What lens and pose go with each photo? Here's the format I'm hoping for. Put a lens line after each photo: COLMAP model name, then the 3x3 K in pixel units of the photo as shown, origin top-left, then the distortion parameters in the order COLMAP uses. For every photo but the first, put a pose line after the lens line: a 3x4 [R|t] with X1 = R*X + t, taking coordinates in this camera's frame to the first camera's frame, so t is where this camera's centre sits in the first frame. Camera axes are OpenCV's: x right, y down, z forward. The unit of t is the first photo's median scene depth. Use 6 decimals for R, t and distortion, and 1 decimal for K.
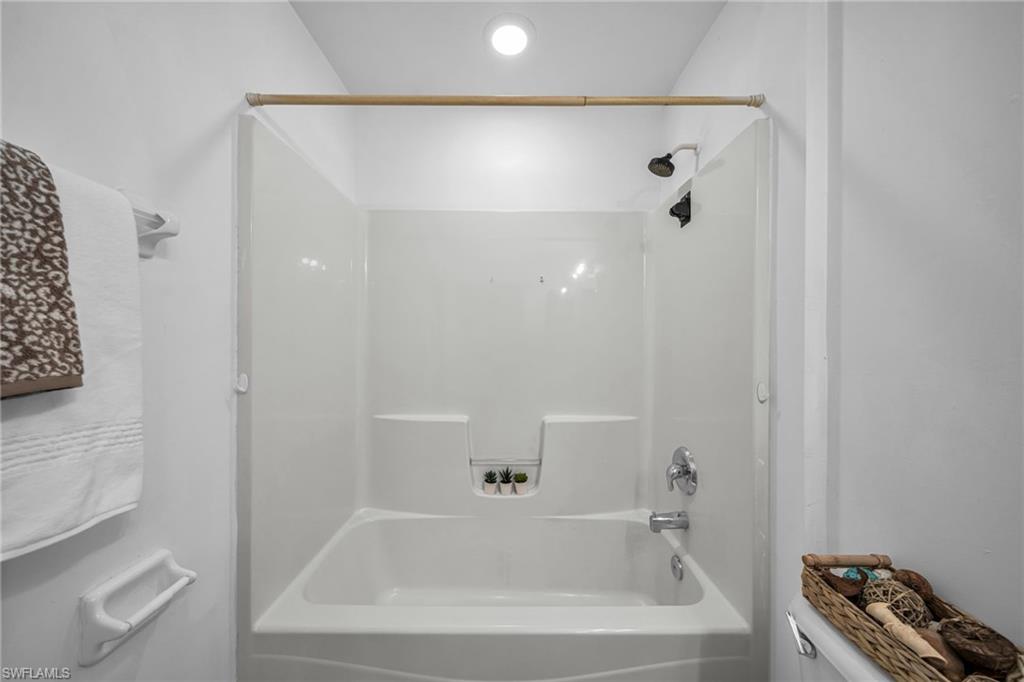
lens RADIAL K [[362.9, 0, 512.3], [0, 362.9, 334.6], [0, 0, 1]] dist [-0.001297, -0.000091]
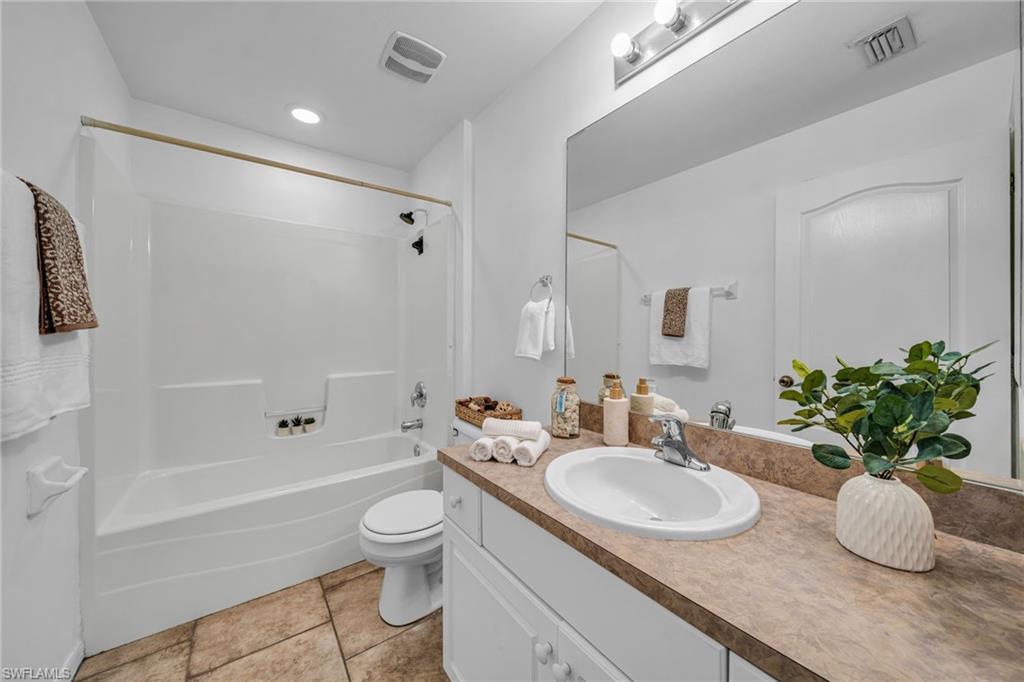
lens RADIAL K [[362.9, 0, 512.3], [0, 362.9, 334.6], [0, 0, 1]] dist [-0.001297, -0.000091]
pose [[0.806799, -0.008879, 0.590759, -0.200194], [-0.001670, 0.999849, 0.017309, 0.052129], [-0.590824, -0.014951, 0.806662, -0.671246]]
